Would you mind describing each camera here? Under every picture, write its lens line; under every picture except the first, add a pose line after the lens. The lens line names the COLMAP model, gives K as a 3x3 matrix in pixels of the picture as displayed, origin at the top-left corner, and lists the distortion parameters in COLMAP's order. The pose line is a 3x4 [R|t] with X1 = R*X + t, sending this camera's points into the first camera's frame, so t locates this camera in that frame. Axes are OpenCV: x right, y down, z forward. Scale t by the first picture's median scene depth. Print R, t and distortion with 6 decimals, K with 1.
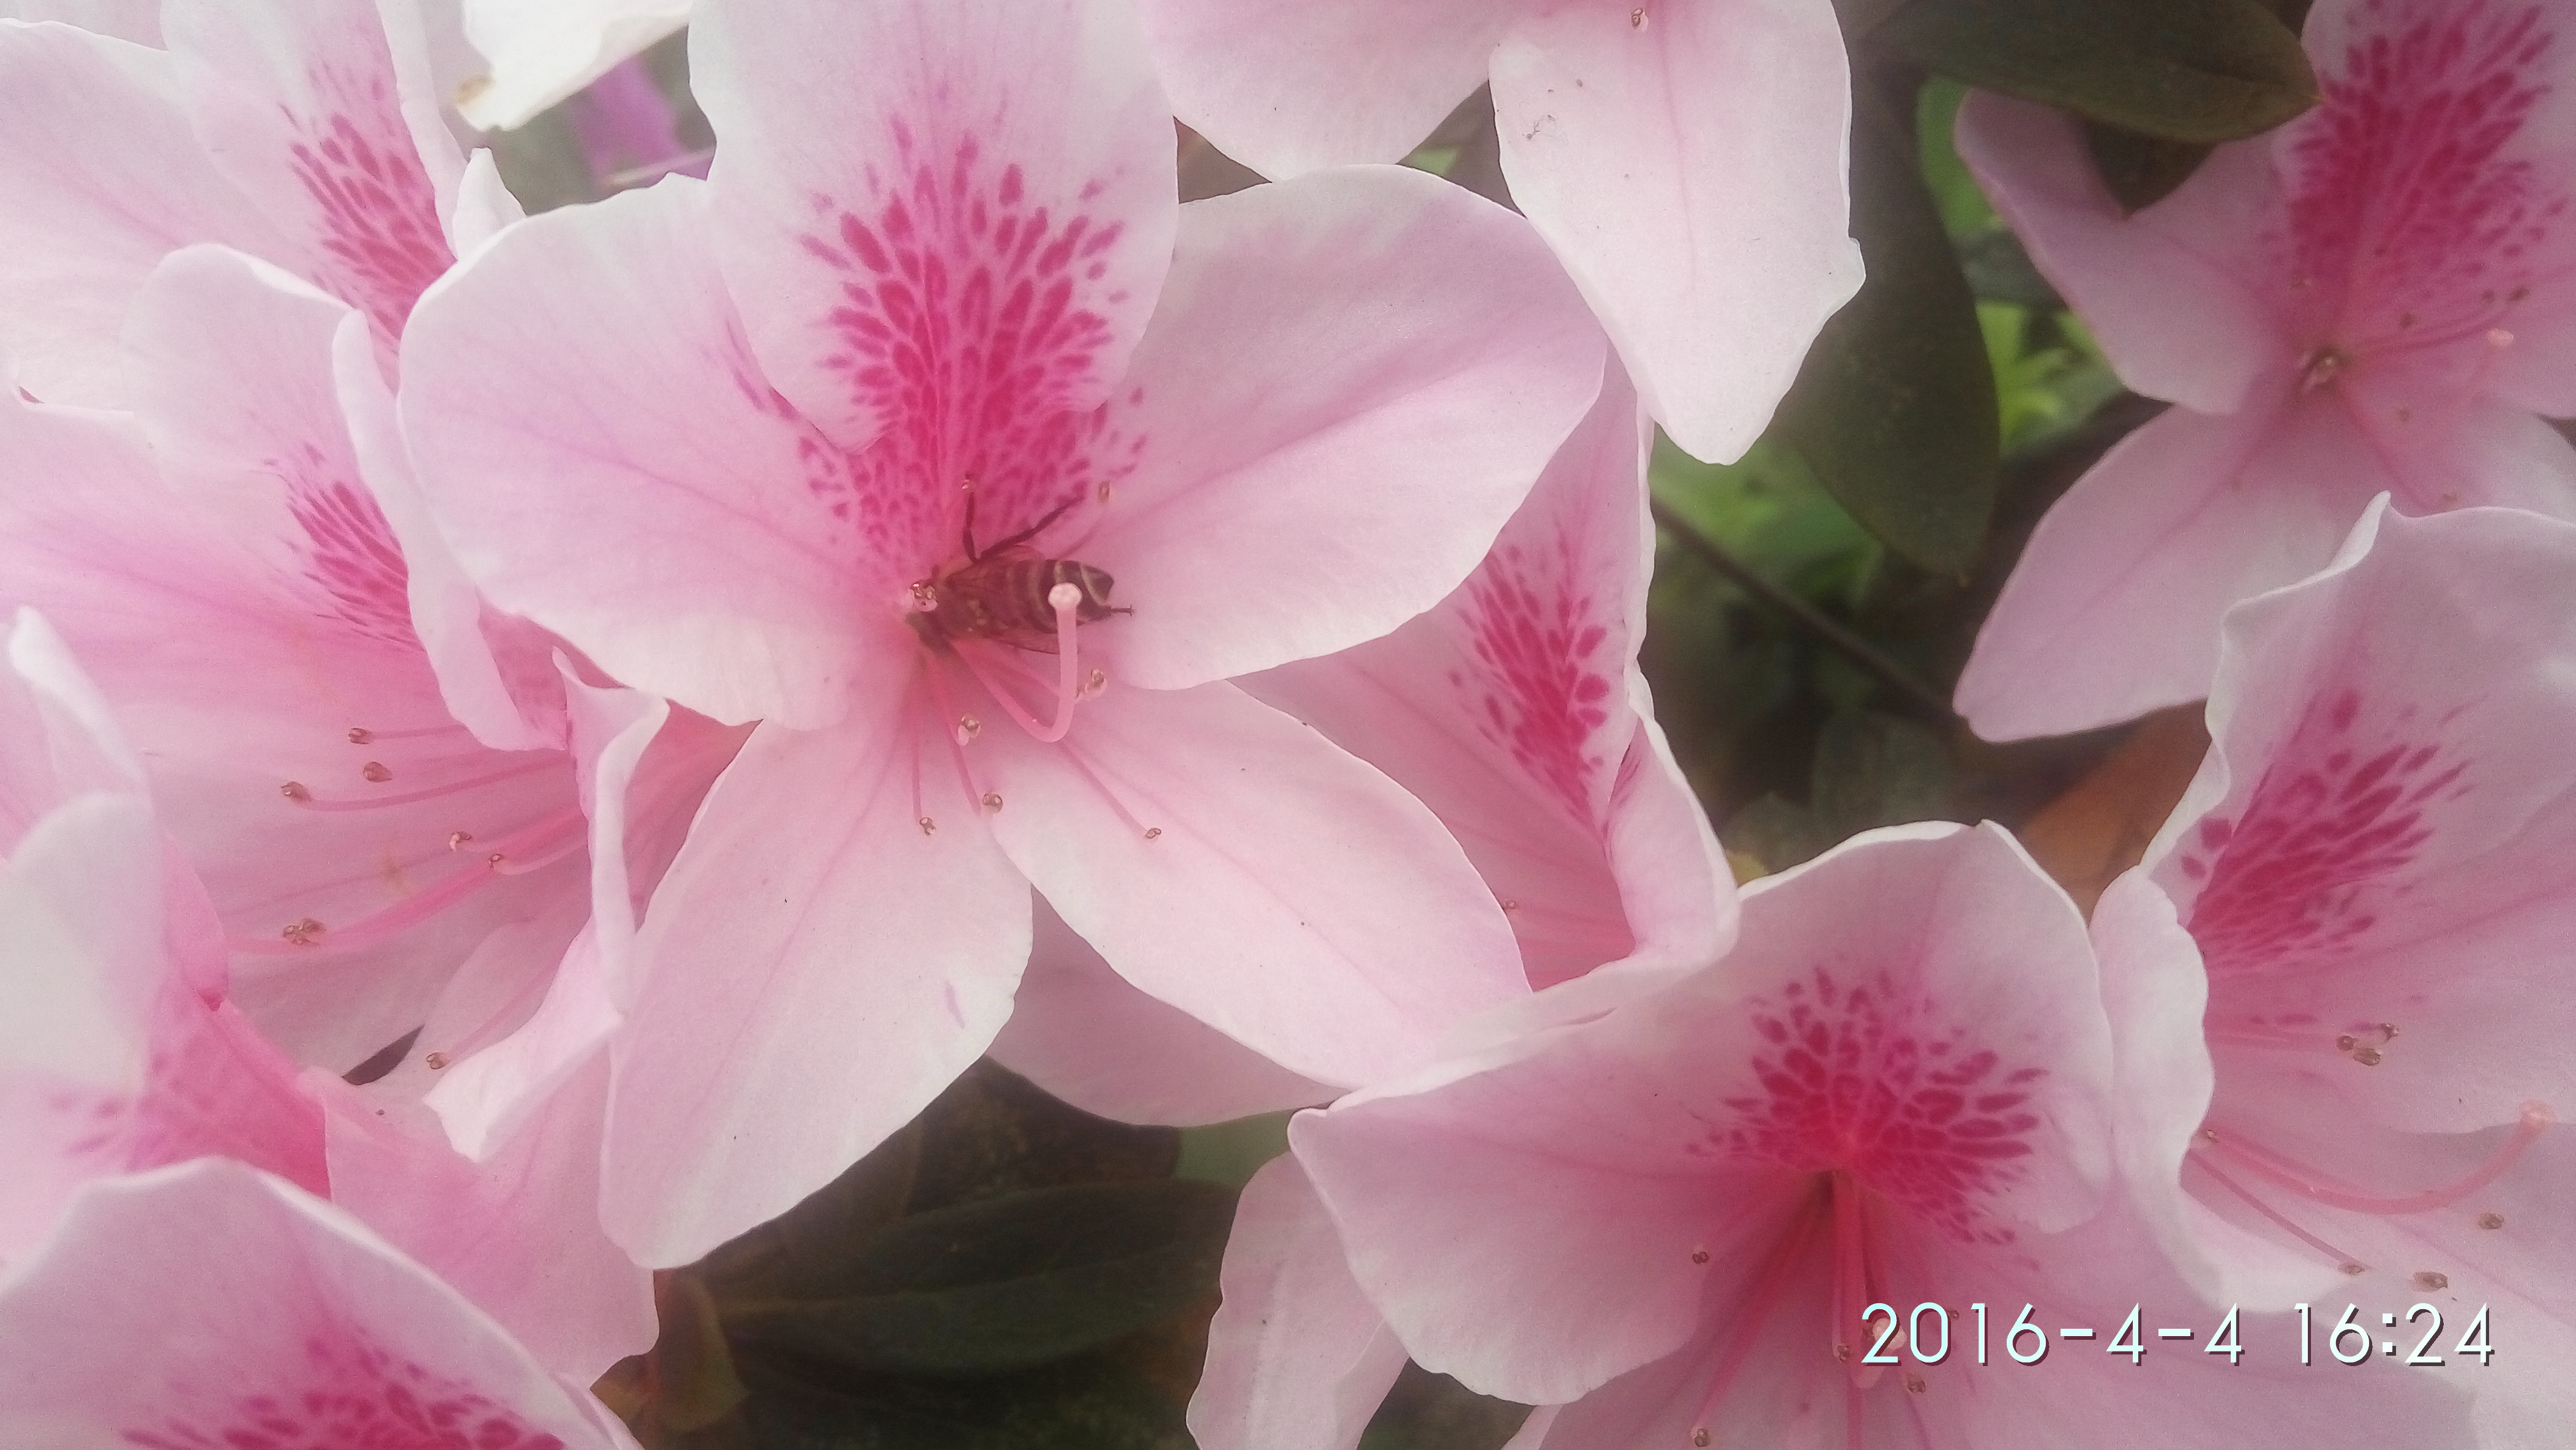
lens RADIAL K [[2023.8, 0, 1289.1], [0, 2023.8, 724.0], [0, 0, 1]] dist [0.004835, -0.060381]
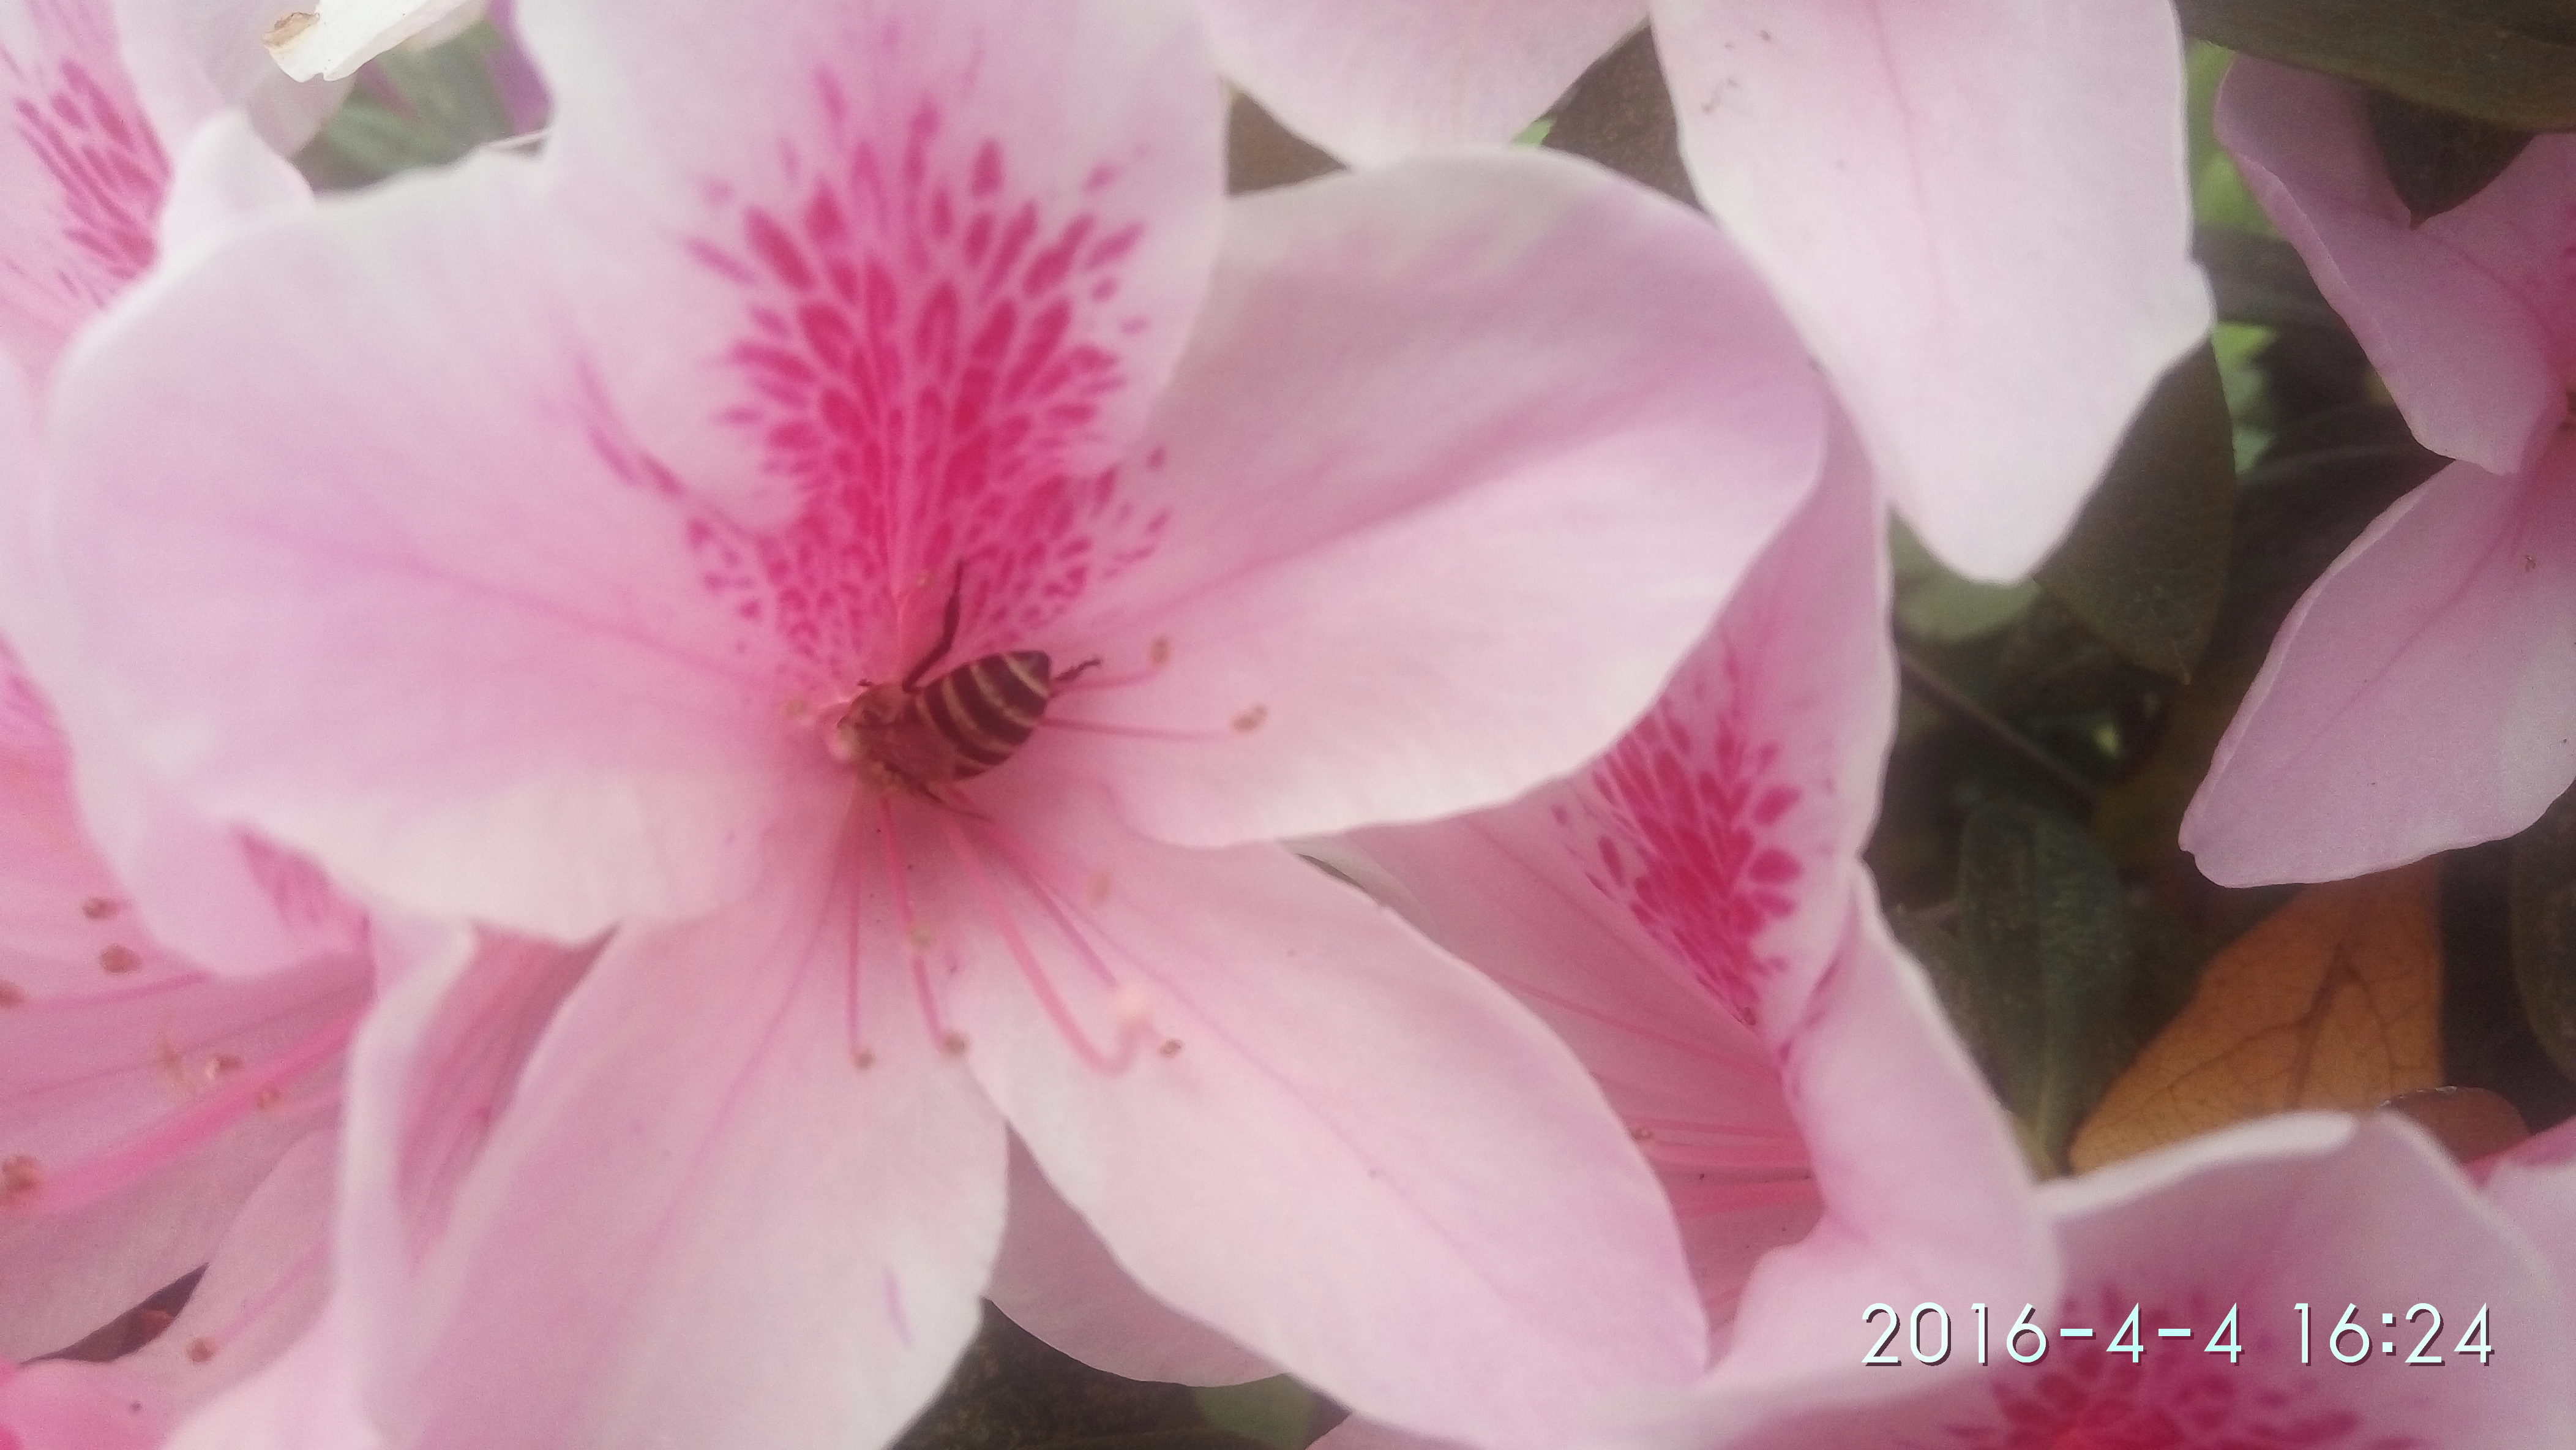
lens RADIAL K [[2023.8, 0, 1273.5], [0, 2023.8, 724.6], [0, 0, 1]] dist [0.004835, -0.060381]
pose [[0.999928, 0.011476, 0.003476, -0.035978], [-0.011539, 0.999763, 0.018479, -0.083132], [-0.003263, -0.018517, 0.999823, 0.278029]]
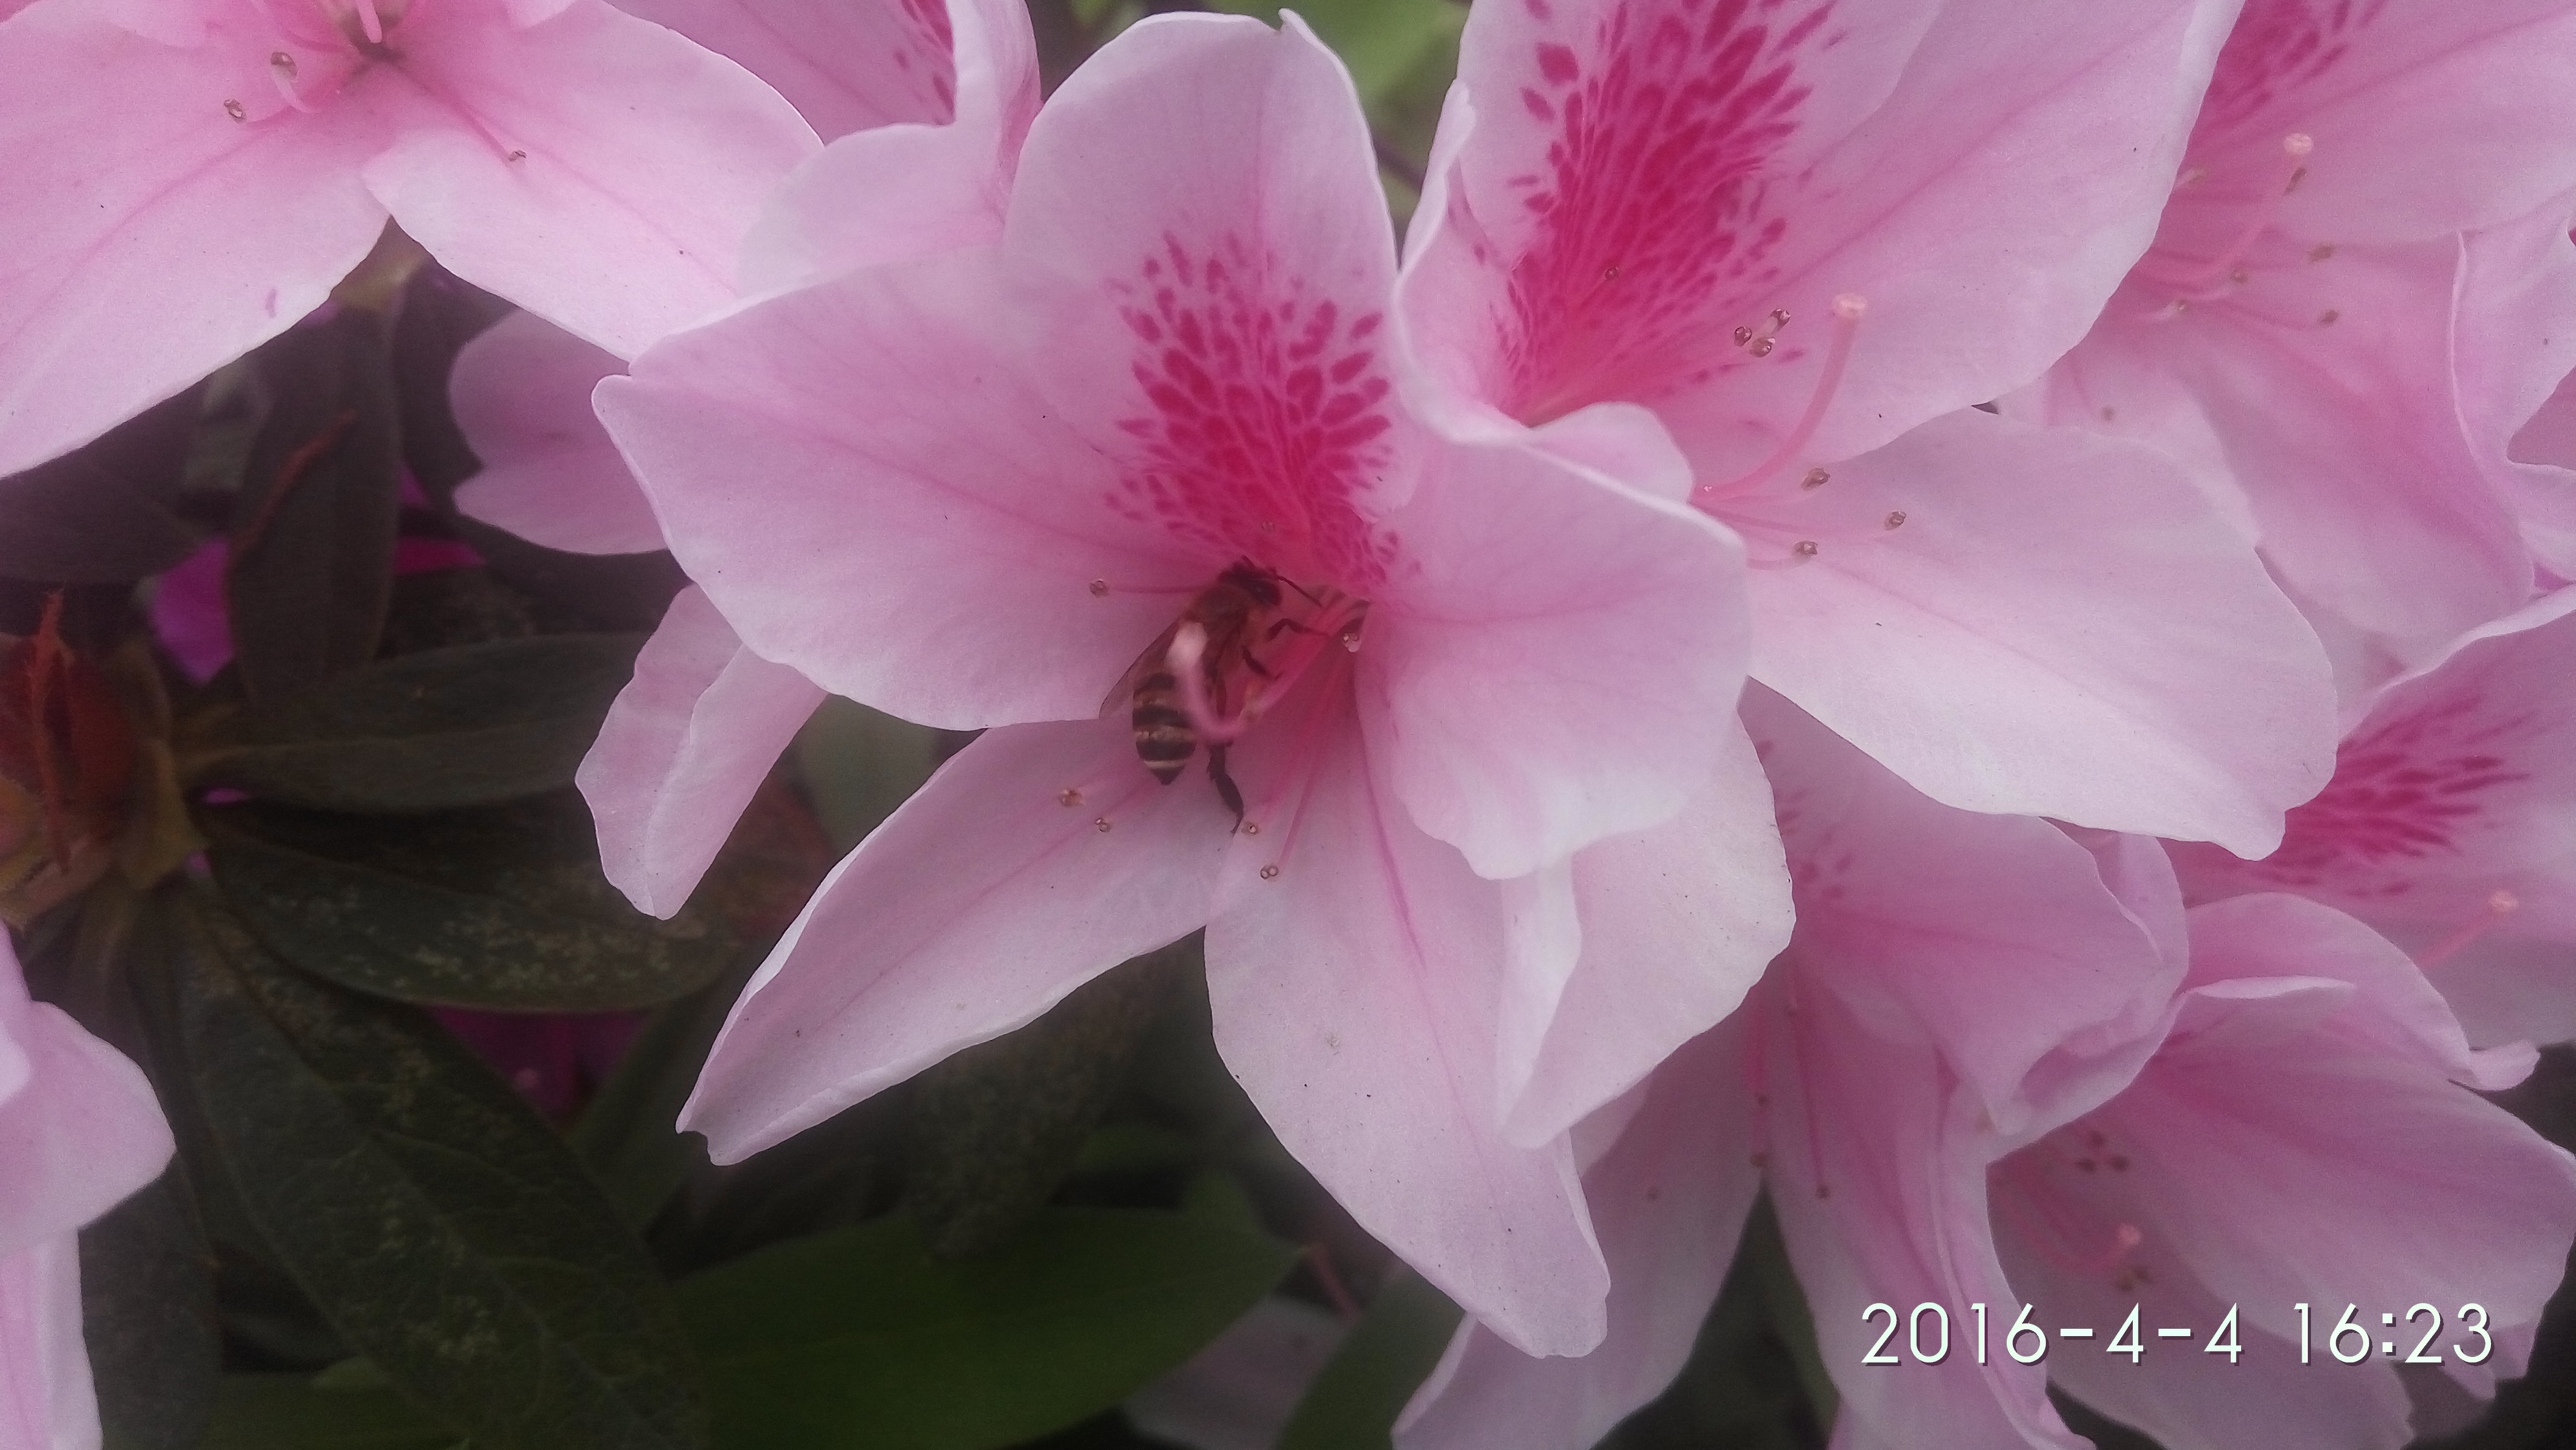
lens RADIAL K [[2023.8, 0, 1285.1], [0, 2023.8, 717.2], [0, 0, 1]] dist [0.004835, -0.060381]
pose [[0.999001, -0.016672, 0.041452, 0.260448], [0.014059, 0.997942, 0.062559, 0.274531], [-0.042410, -0.061914, 0.997180, 0.029663]]
